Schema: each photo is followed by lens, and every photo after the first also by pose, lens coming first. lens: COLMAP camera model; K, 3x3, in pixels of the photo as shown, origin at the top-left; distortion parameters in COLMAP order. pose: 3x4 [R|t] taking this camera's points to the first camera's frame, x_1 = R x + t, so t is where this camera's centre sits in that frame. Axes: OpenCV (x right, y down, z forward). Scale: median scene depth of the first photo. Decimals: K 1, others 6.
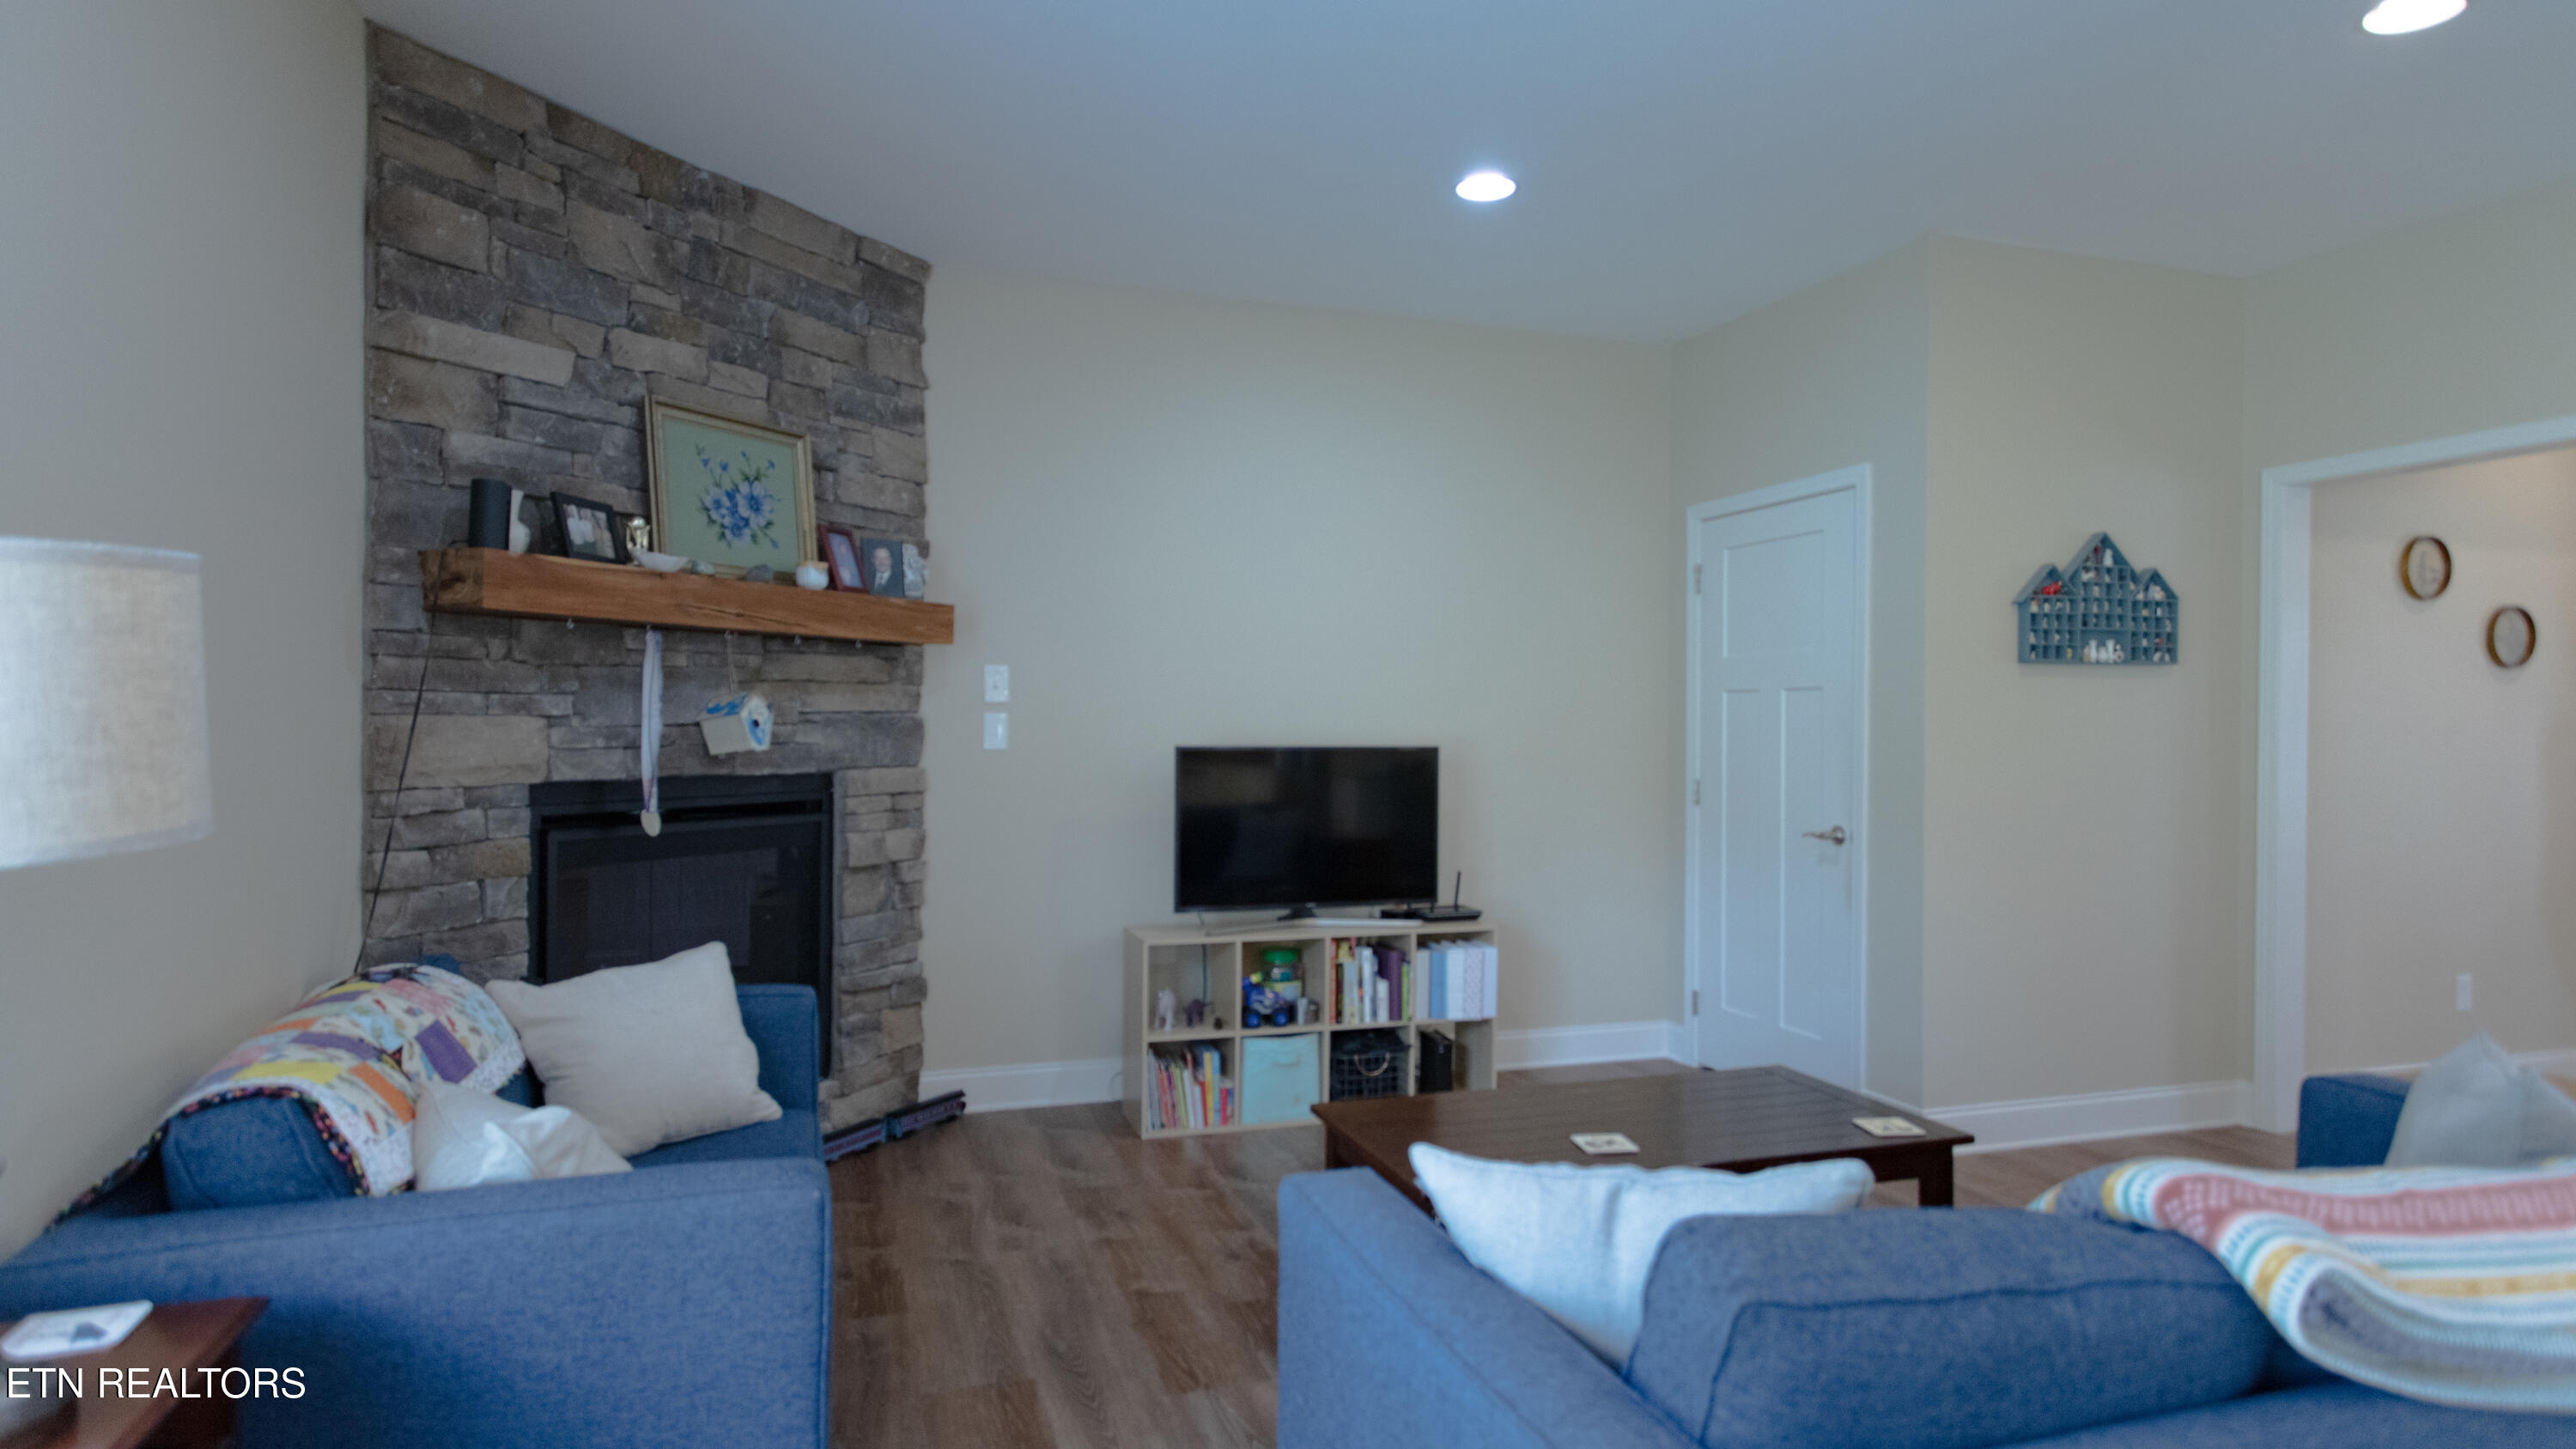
lens RADIAL K [[1379.0, 0, 1278.3], [0, 1379.0, 723.5], [0, 0, 1]] dist [-0.000903, 0.004394]
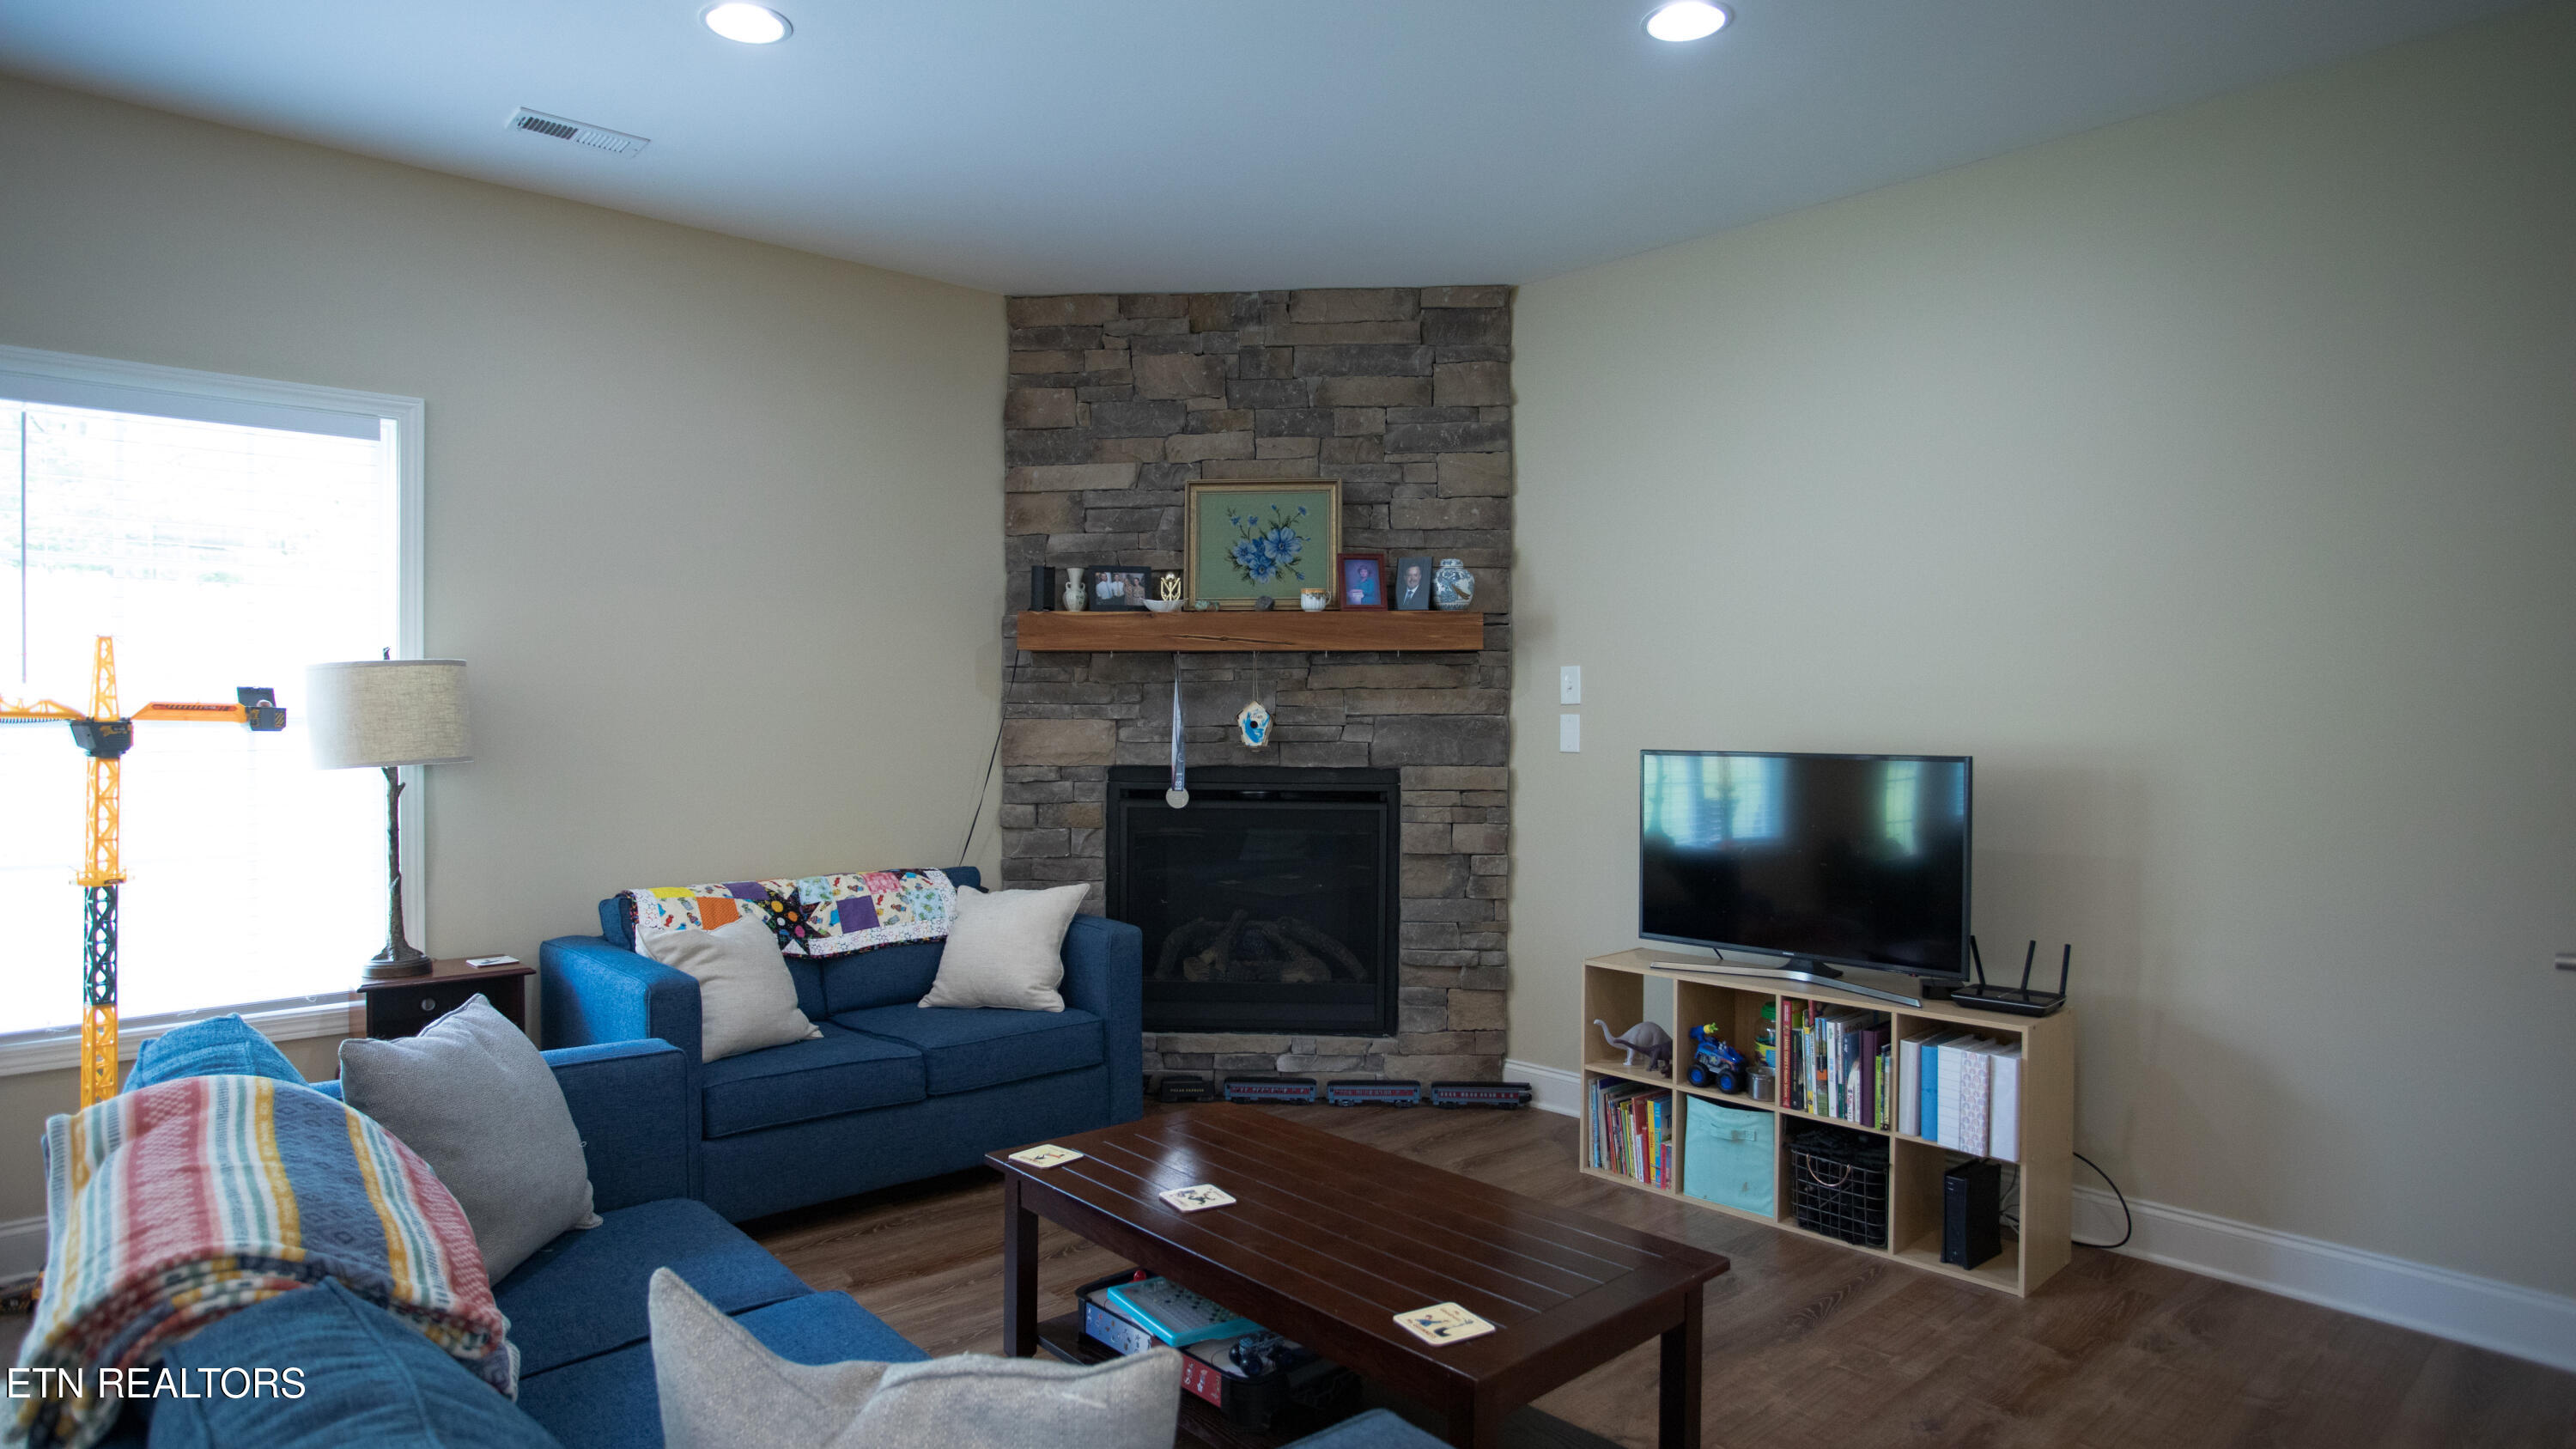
lens RADIAL K [[1379.0, 0, 1269.2], [0, 1379.0, 728.6], [0, 0, 1]] dist [-0.000903, 0.004394]
pose [[0.401207, -0.006512, -0.915964, 0.728151], [-0.001690, 0.999968, -0.007850, 0.013062], [0.915986, 0.004697, 0.401183, 0.483421]]
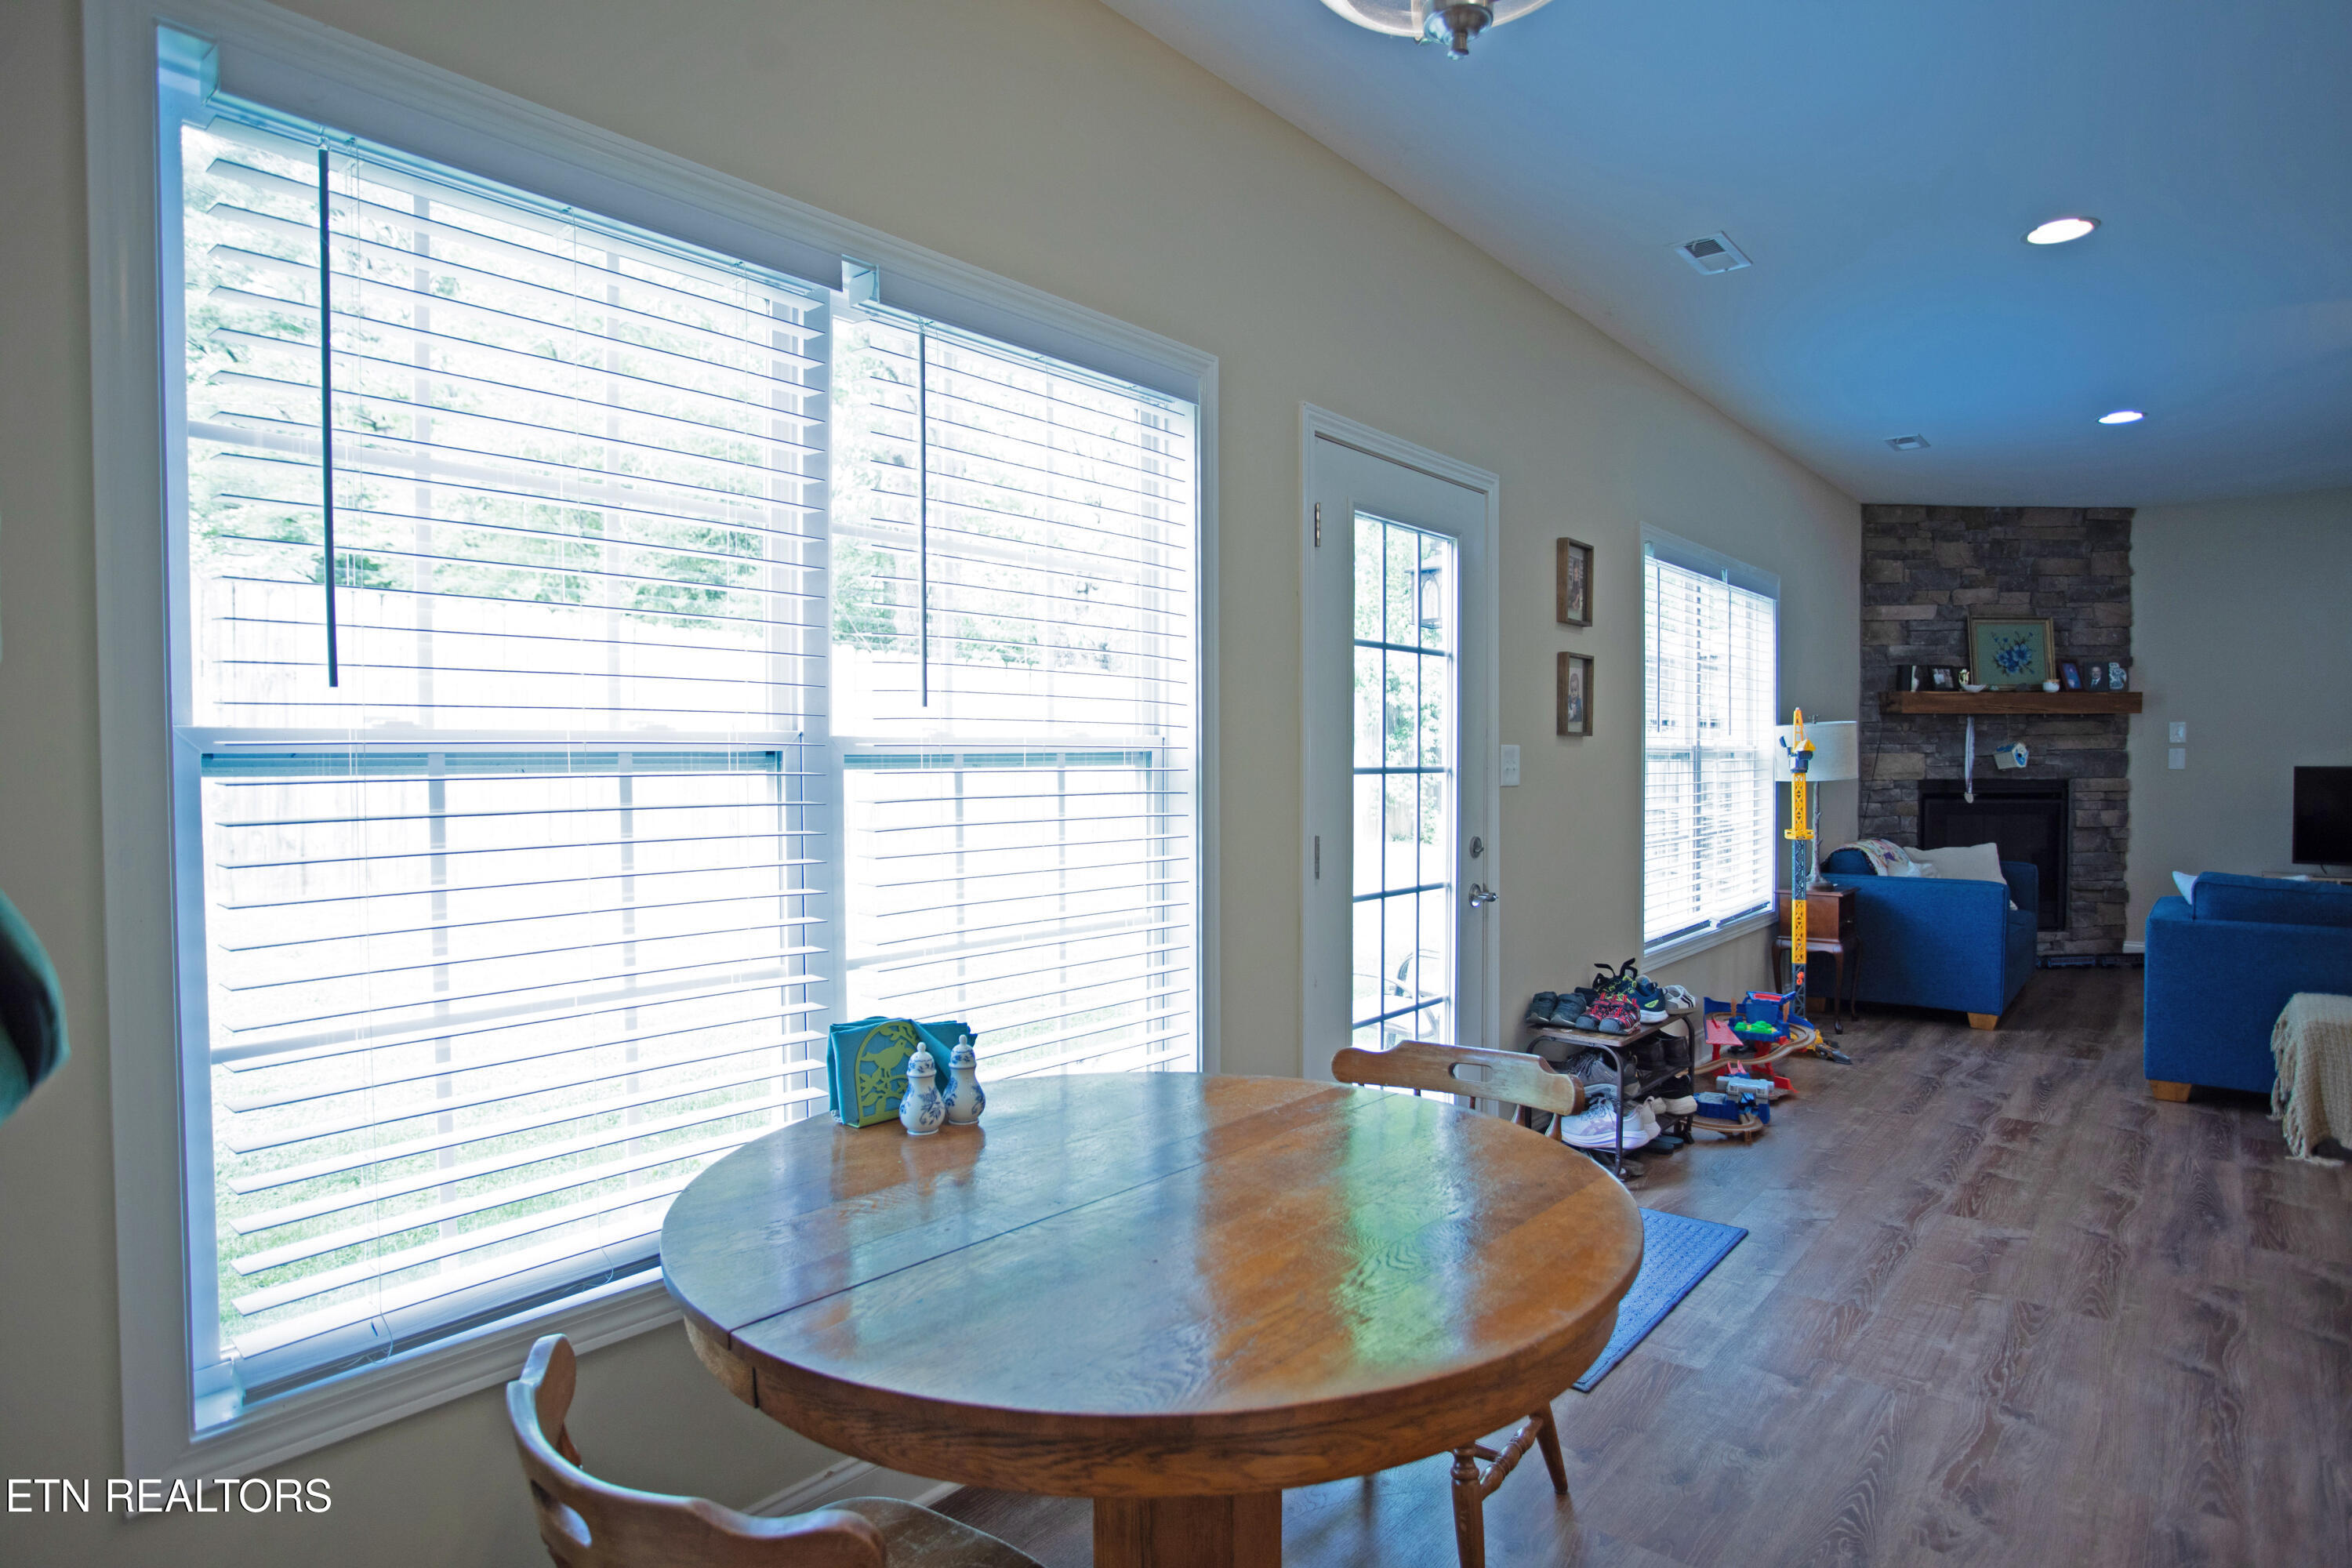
lens RADIAL K [[1357.2, 0, 1185.7], [0, 1357.2, 790.5], [0, 0, 1]] dist [-0.002472, 0.003935]
pose [[0.552168, 0.011683, -0.833651, 0.665470], [0.004978, 0.999838, 0.017309, 0.011537], [0.833718, -0.013707, 0.552020, -1.258842]]
